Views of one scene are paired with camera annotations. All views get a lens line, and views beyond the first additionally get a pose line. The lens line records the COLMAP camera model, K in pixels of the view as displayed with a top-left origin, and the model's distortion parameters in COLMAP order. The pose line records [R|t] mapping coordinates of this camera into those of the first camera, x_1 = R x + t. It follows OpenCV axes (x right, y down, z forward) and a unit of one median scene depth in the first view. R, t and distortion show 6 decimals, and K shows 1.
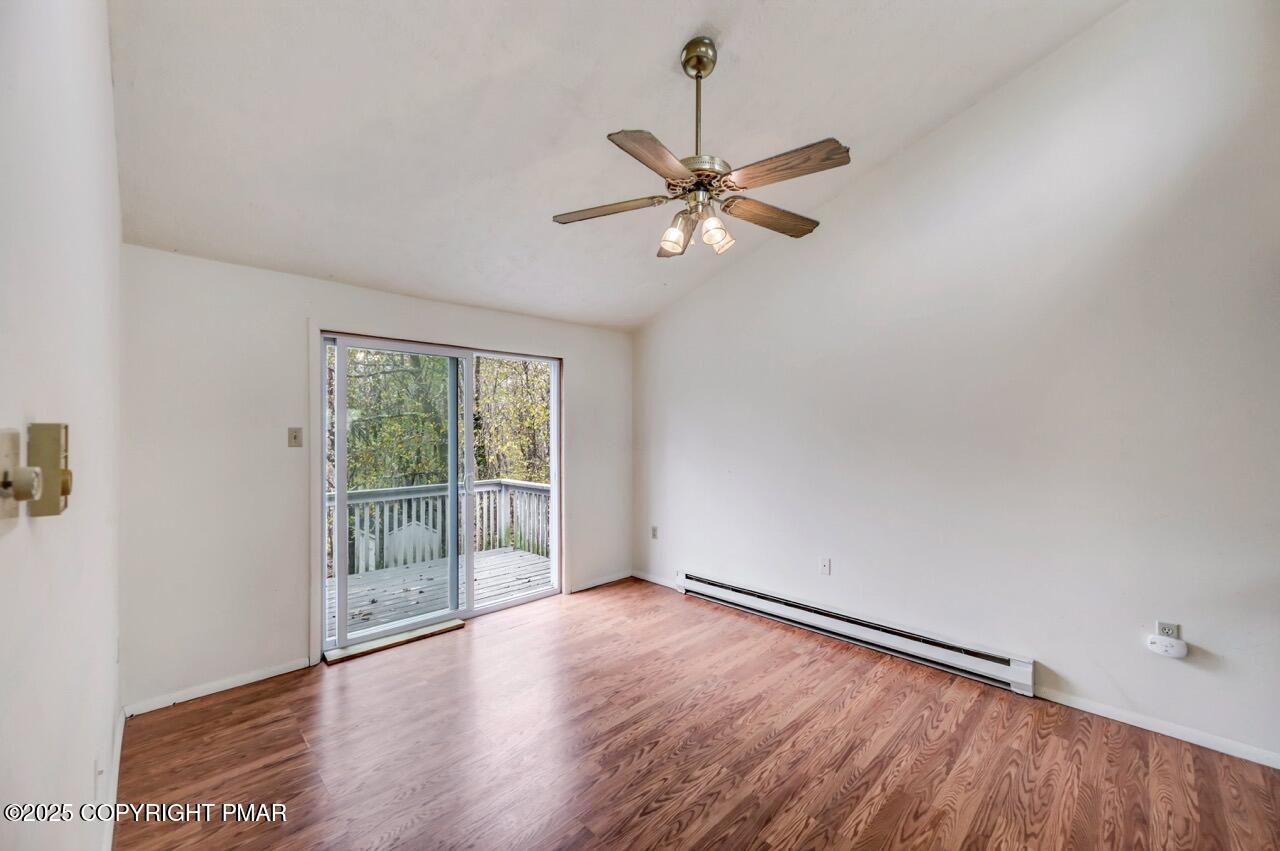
lens RADIAL K [[513.0, 0, 637.0], [0, 513.0, 413.6], [0, 0, 1]] dist [-0.000361, 0.000116]
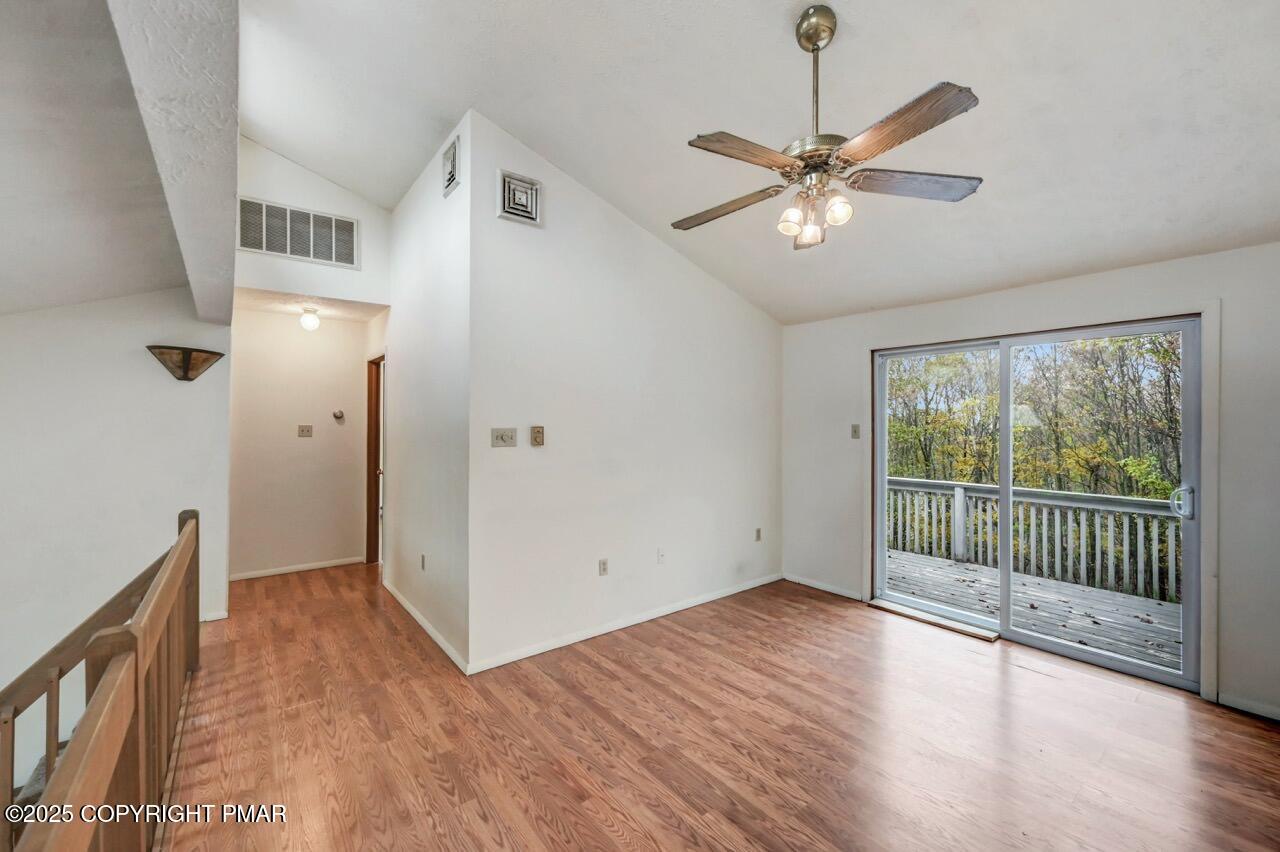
lens RADIAL K [[513.0, 0, 637.0], [0, 513.0, 414.1], [0, 0, 1]] dist [-0.000361, 0.000116]
pose [[-0.103547, -0.008905, -0.994585, 0.875916], [0.025543, 0.999606, -0.011609, 0.000582], [0.994297, -0.026607, -0.103278, 0.638941]]
